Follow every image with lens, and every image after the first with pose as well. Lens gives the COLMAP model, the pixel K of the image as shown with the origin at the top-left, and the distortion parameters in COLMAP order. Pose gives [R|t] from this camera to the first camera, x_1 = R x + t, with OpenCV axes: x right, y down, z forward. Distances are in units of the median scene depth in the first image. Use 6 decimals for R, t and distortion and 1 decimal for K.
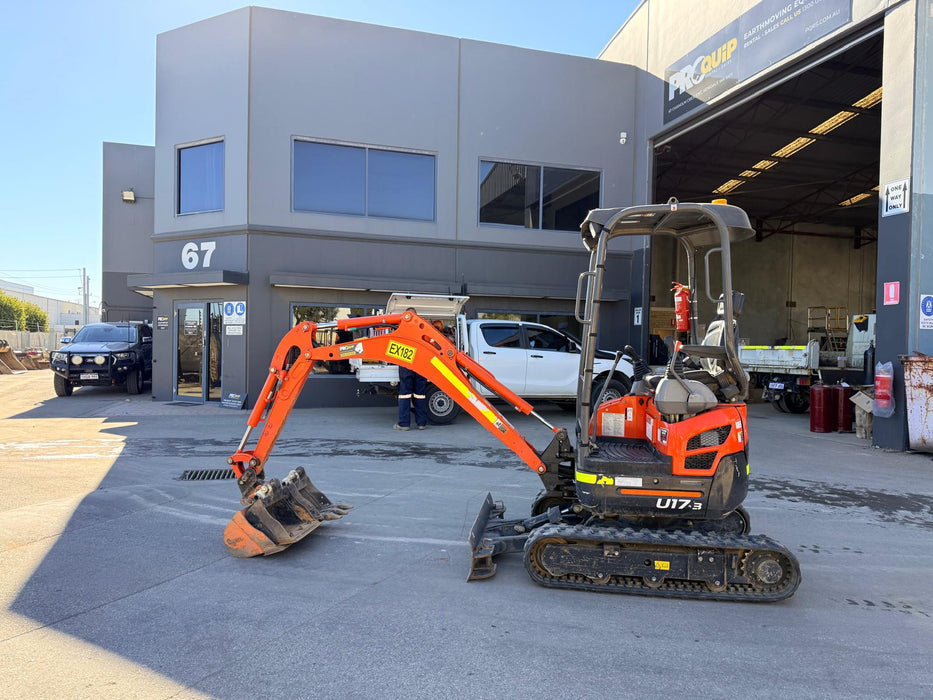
lens RADIAL K [[651.9, 0, 468.9], [0, 651.9, 361.3], [0, 0, 1]] dist [0.086022, -0.111591]
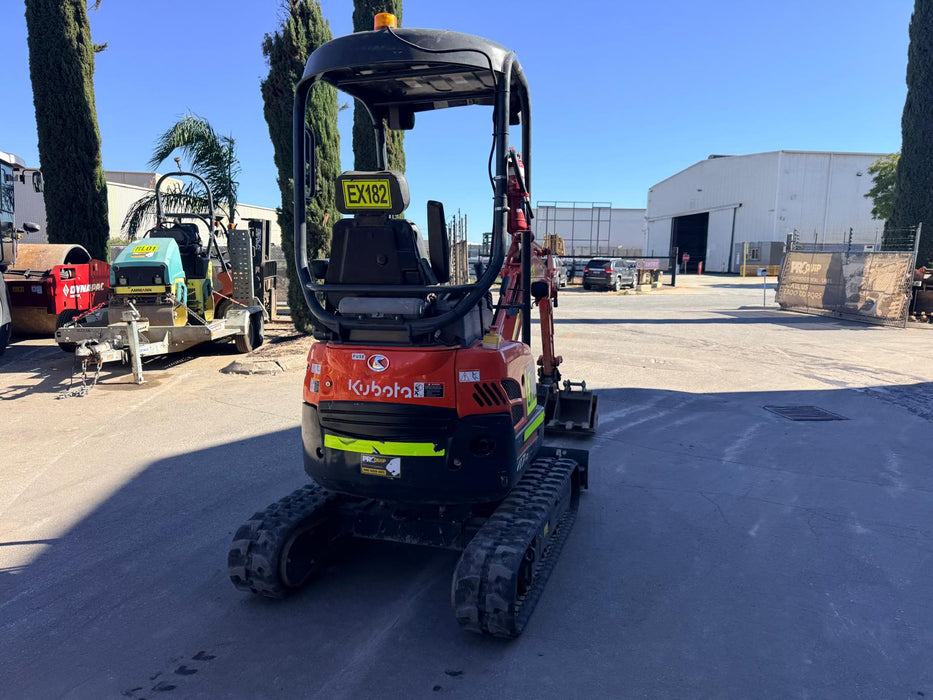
lens RADIAL K [[653.6, 0, 474.6], [0, 653.6, 360.1], [0, 0, 1]] dist [0.080577, -0.104567]
pose [[-0.169641, 0.125859, -0.977436, 0.486439], [-0.039420, 0.990151, 0.134338, -0.007104], [0.984717, 0.061320, -0.163009, 0.580717]]
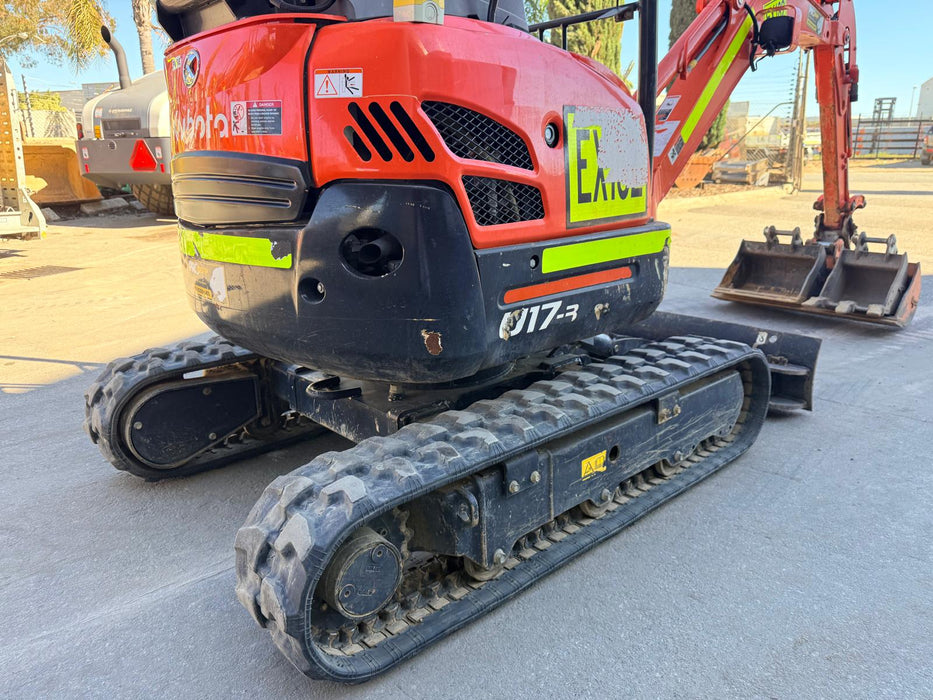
lens RADIAL K [[655.9, 0, 466.5], [0, 655.9, 350.0], [0, 0, 1]] dist [0.085594, -0.111887]
pose [[-0.639939, 0.212534, -0.738449, 0.285427], [-0.015044, 0.957340, 0.288570, 0.052490], [0.768279, 0.195777, -0.609442, 0.638533]]
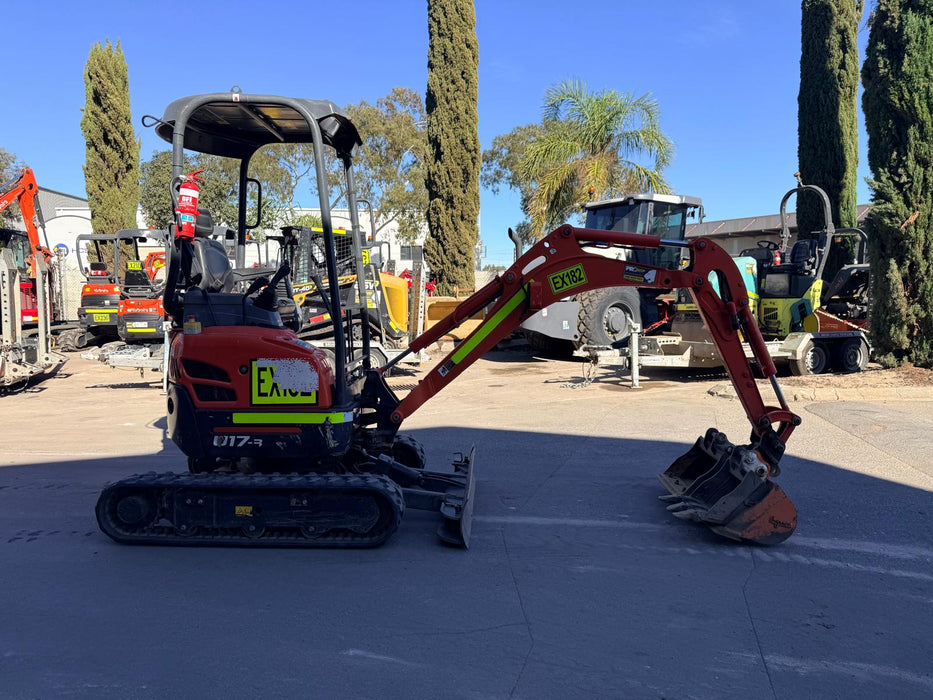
lens RADIAL K [[651.9, 0, 468.9], [0, 651.9, 361.3], [0, 0, 1]] dist [0.086022, -0.111591]
pose [[-0.994774, 0.000983, -0.102098, 0.055840], [-0.012728, 0.990960, 0.133549, -0.009184], [0.101306, 0.134151, -0.985769, 0.943289]]
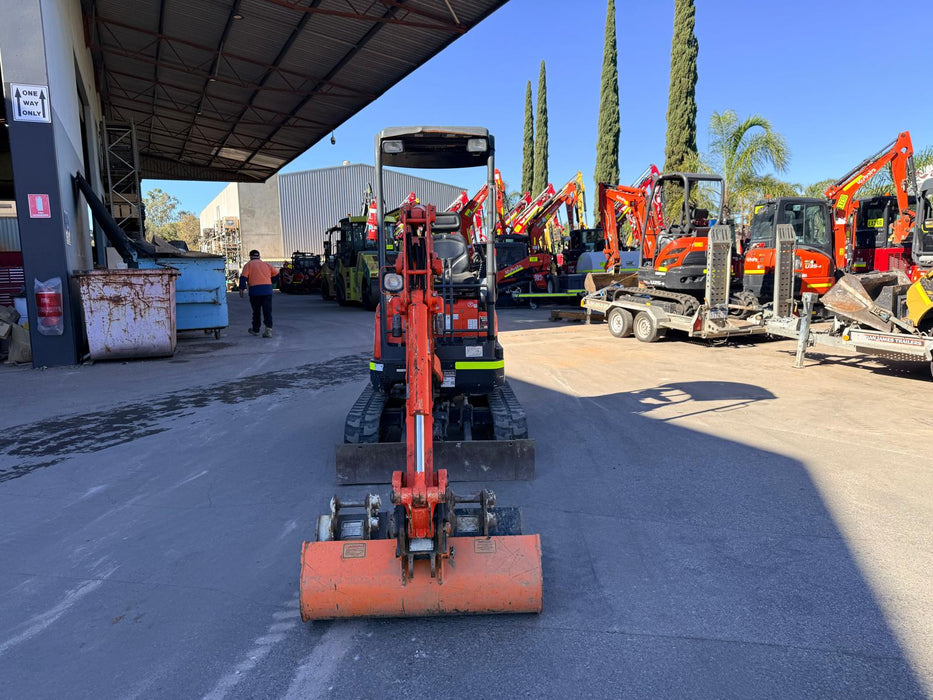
lens RADIAL K [[656.2, 0, 460.8], [0, 656.2, 351.0], [0, 0, 1]] dist [0.090645, -0.119760]
pose [[-0.165678, -0.139570, 0.976254, -0.437825], [0.045159, 0.987822, 0.148888, -0.011483], [-0.985145, 0.068754, -0.157357, 0.569796]]
